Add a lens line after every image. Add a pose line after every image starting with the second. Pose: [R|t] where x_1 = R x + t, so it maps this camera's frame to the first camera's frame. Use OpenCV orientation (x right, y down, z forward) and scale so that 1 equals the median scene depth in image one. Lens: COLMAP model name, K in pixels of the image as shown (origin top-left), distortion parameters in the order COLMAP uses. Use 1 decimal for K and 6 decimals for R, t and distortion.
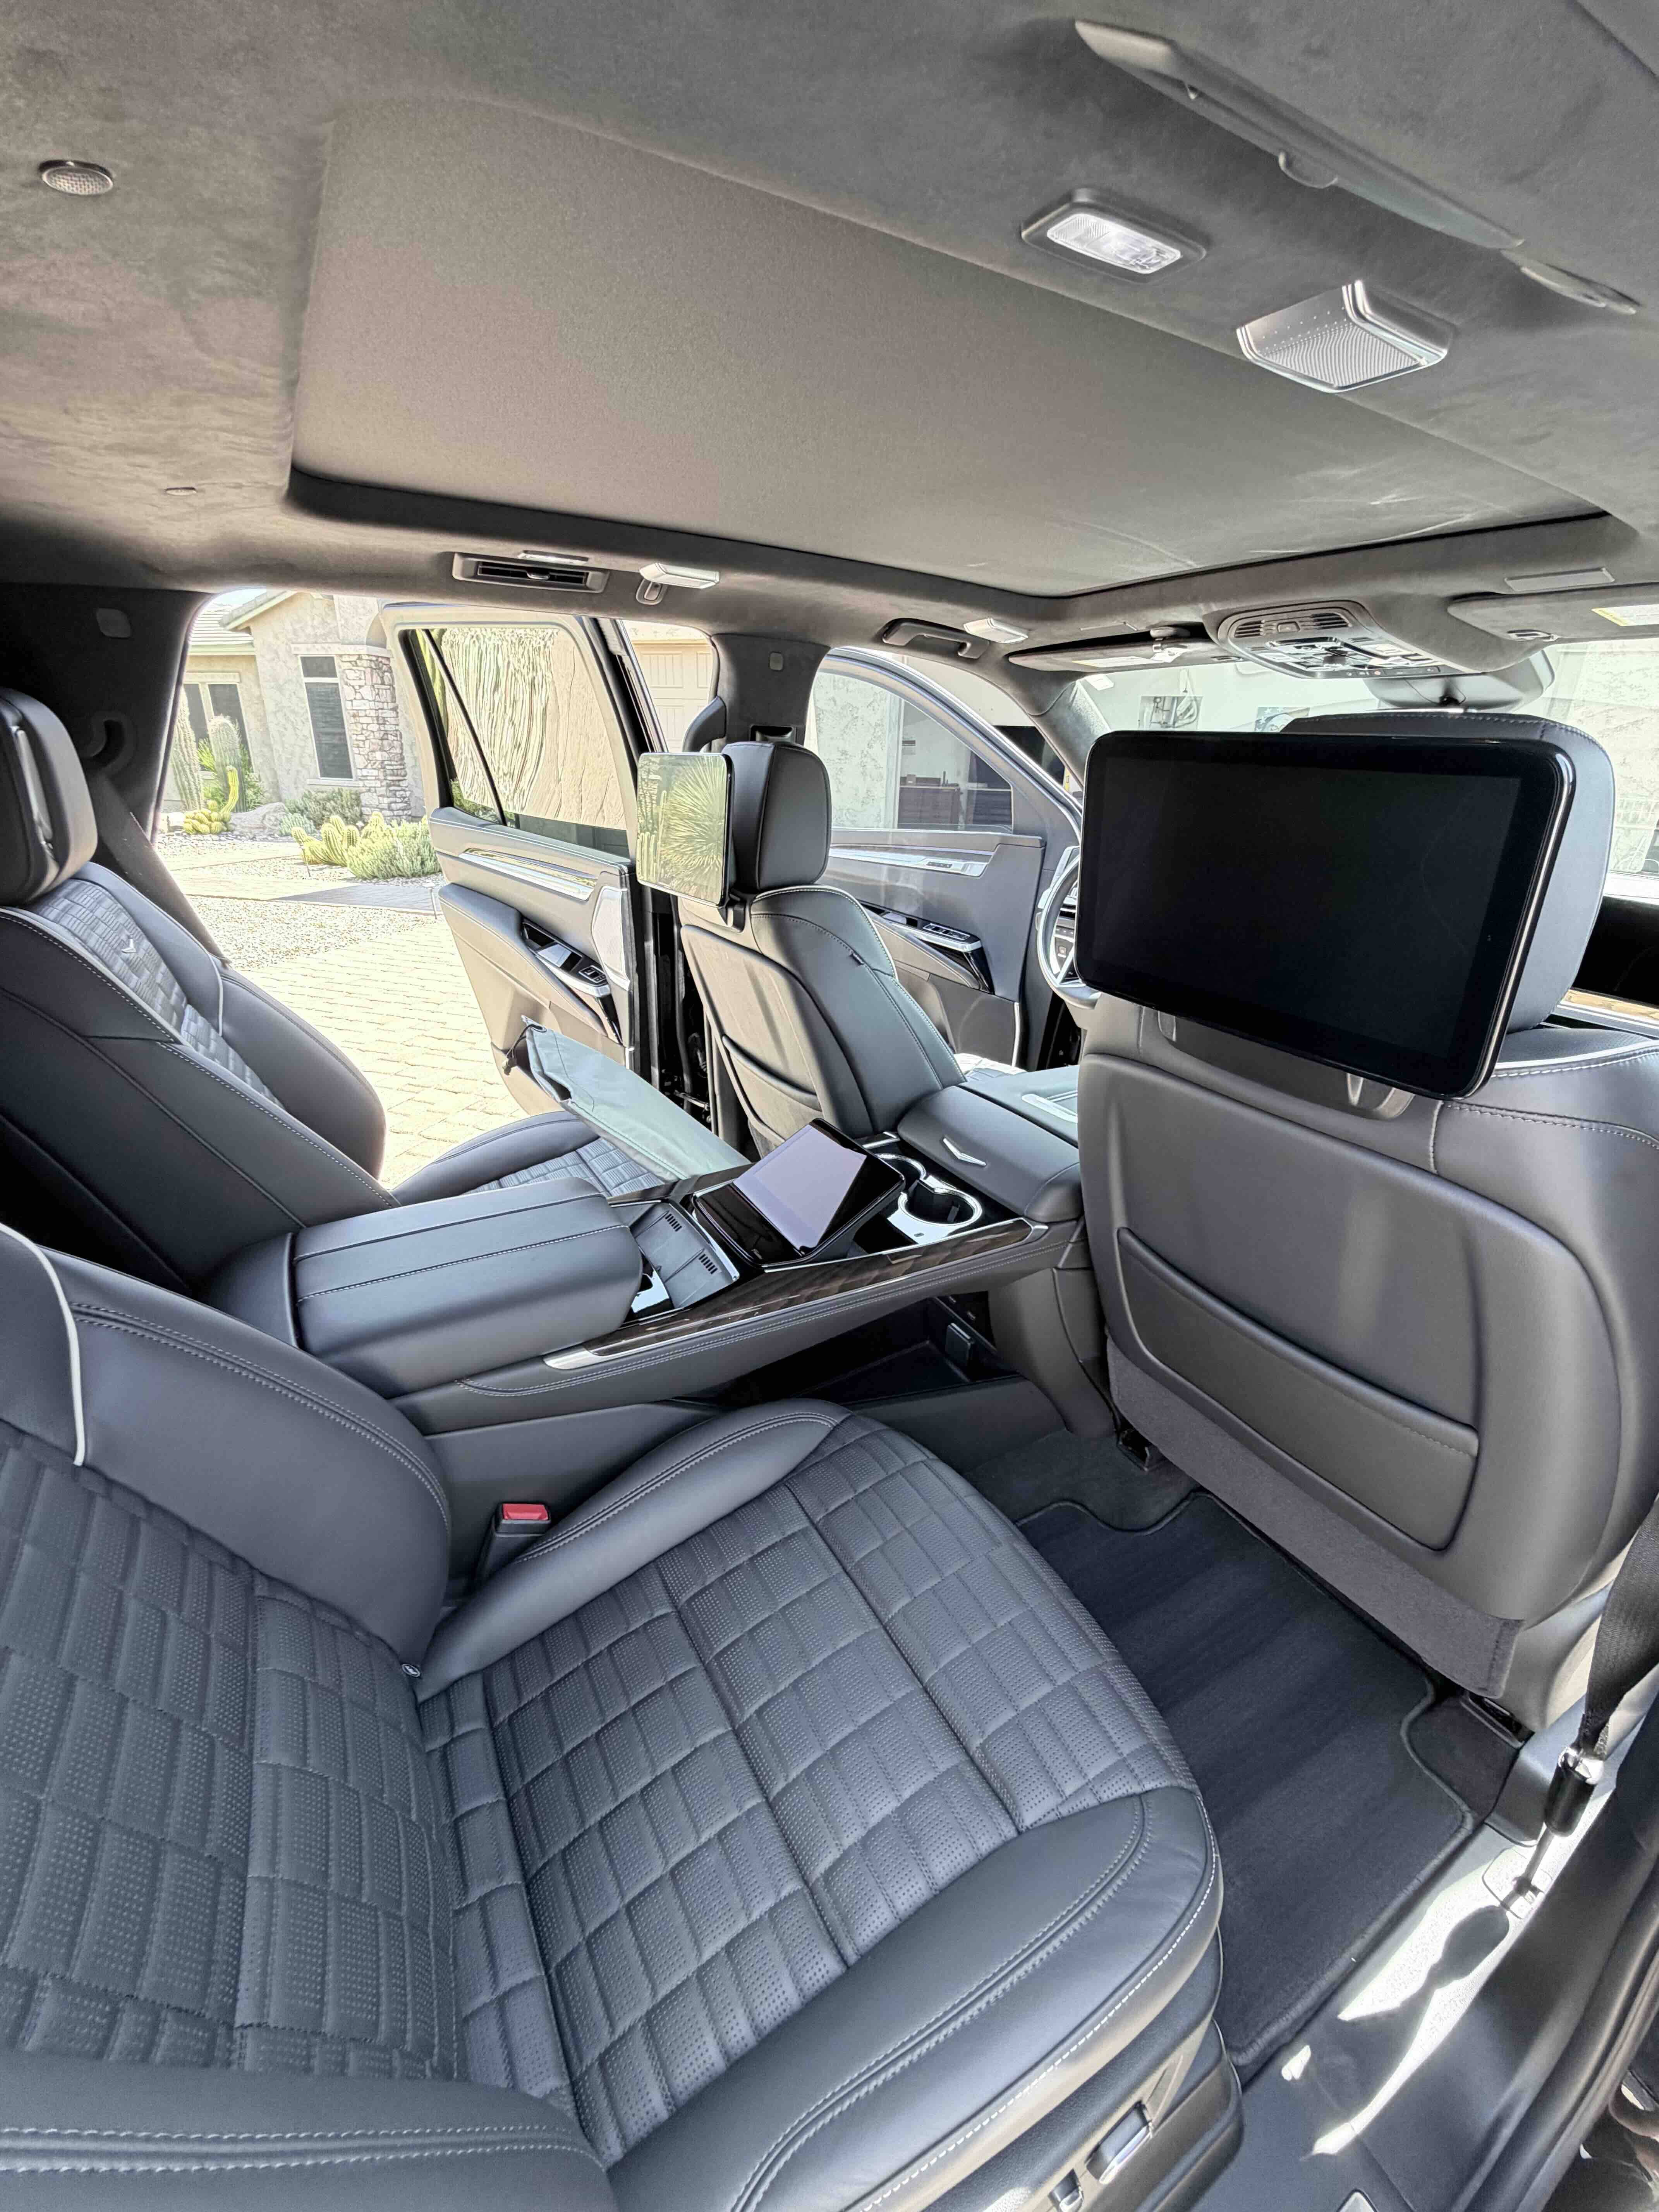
lens RADIAL K [[864.0, 0, 821.7], [0, 864.0, 1110.5], [0, 0, 1]] dist [-0.003548, 0.000237]
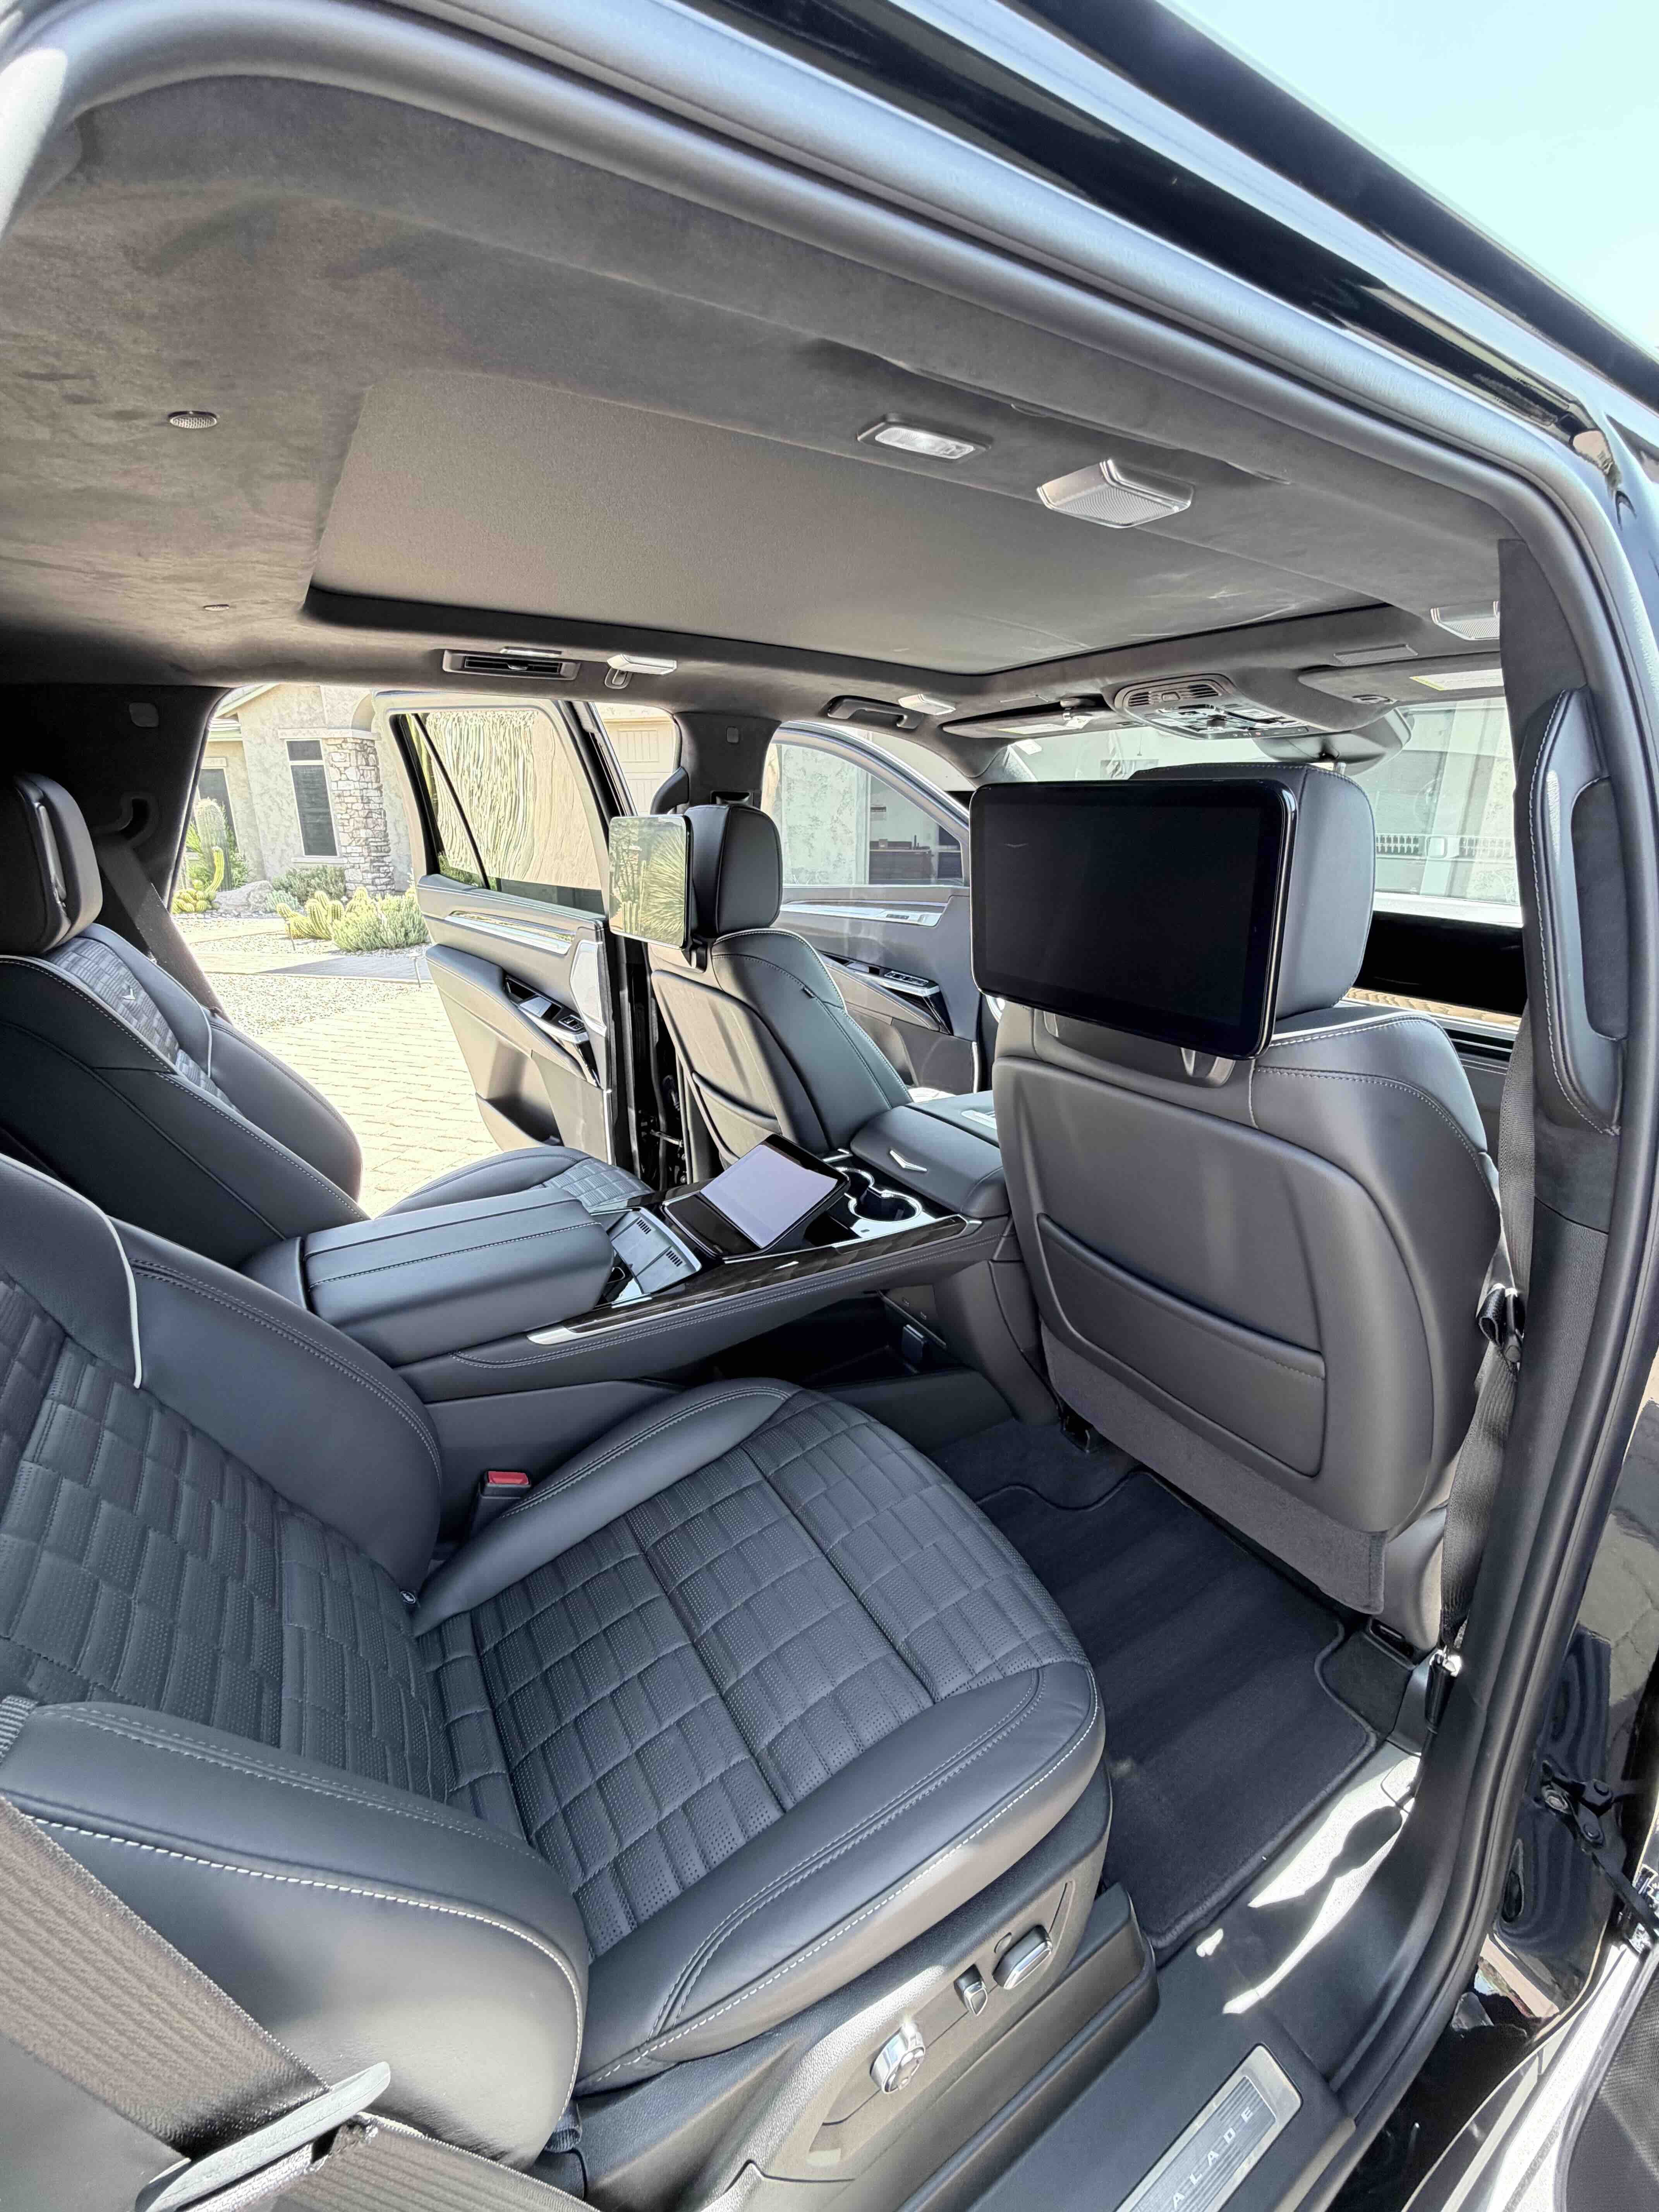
lens RADIAL K [[873.1, 0, 821.9], [0, 873.1, 1110.7], [0, 0, 1]] dist [-0.002339, -0.000398]
pose [[0.999504, -0.027685, 0.014998, 0.053315], [0.028705, 0.996938, -0.072737, 0.082194], [-0.012938, 0.073131, 0.997238, -0.152732]]
